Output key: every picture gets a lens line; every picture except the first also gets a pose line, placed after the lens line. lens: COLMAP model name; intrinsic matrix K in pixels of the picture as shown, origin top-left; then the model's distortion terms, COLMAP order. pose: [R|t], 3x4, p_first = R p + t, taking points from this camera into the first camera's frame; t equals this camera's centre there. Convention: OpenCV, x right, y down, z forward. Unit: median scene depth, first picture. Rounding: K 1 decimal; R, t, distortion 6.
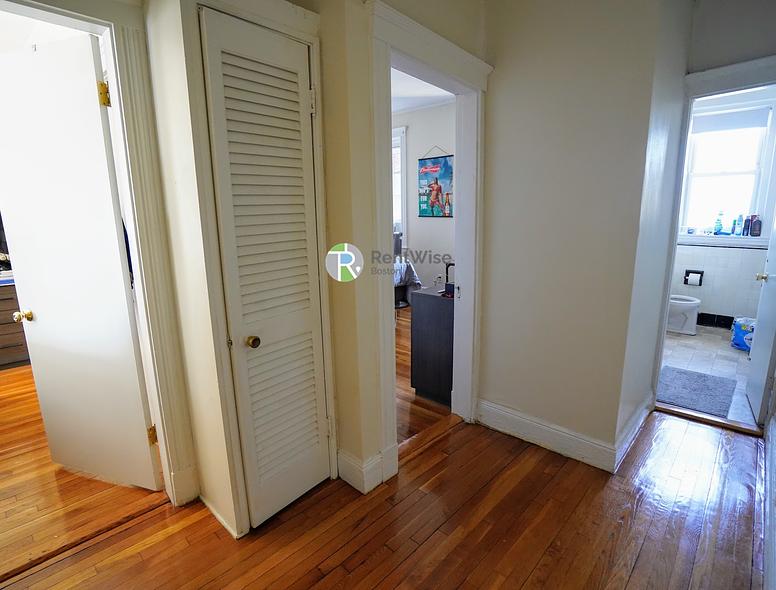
lens RADIAL K [[406.2, 0, 385.3], [0, 406.2, 294.8], [0, 0, 1]] dist [-0.021726, 0.005705]
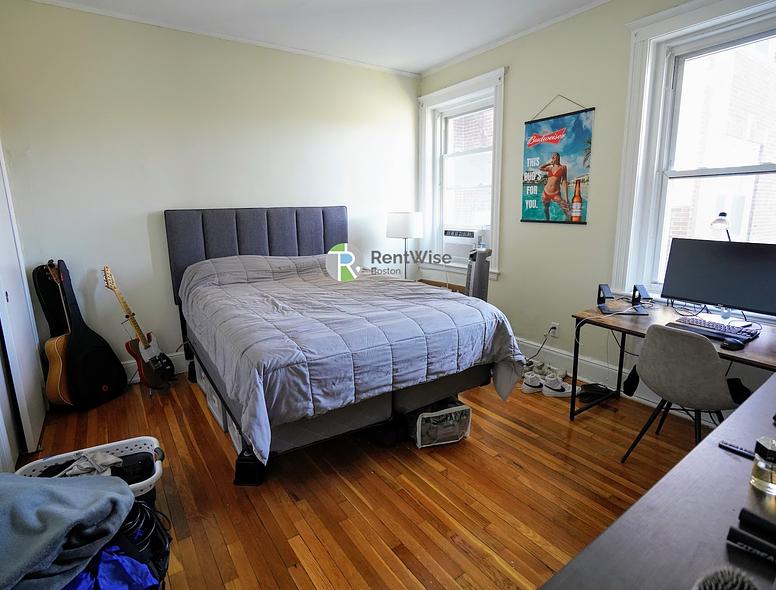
lens RADIAL K [[406.2, 0, 392.3], [0, 406.2, 292.2], [0, 0, 1]] dist [-0.021726, 0.005705]
pose [[0.980032, 0.041154, -0.194537, 0.018767], [-0.040202, 0.999152, 0.008843, -0.092235], [0.194736, -0.000845, 0.980855, 0.407519]]
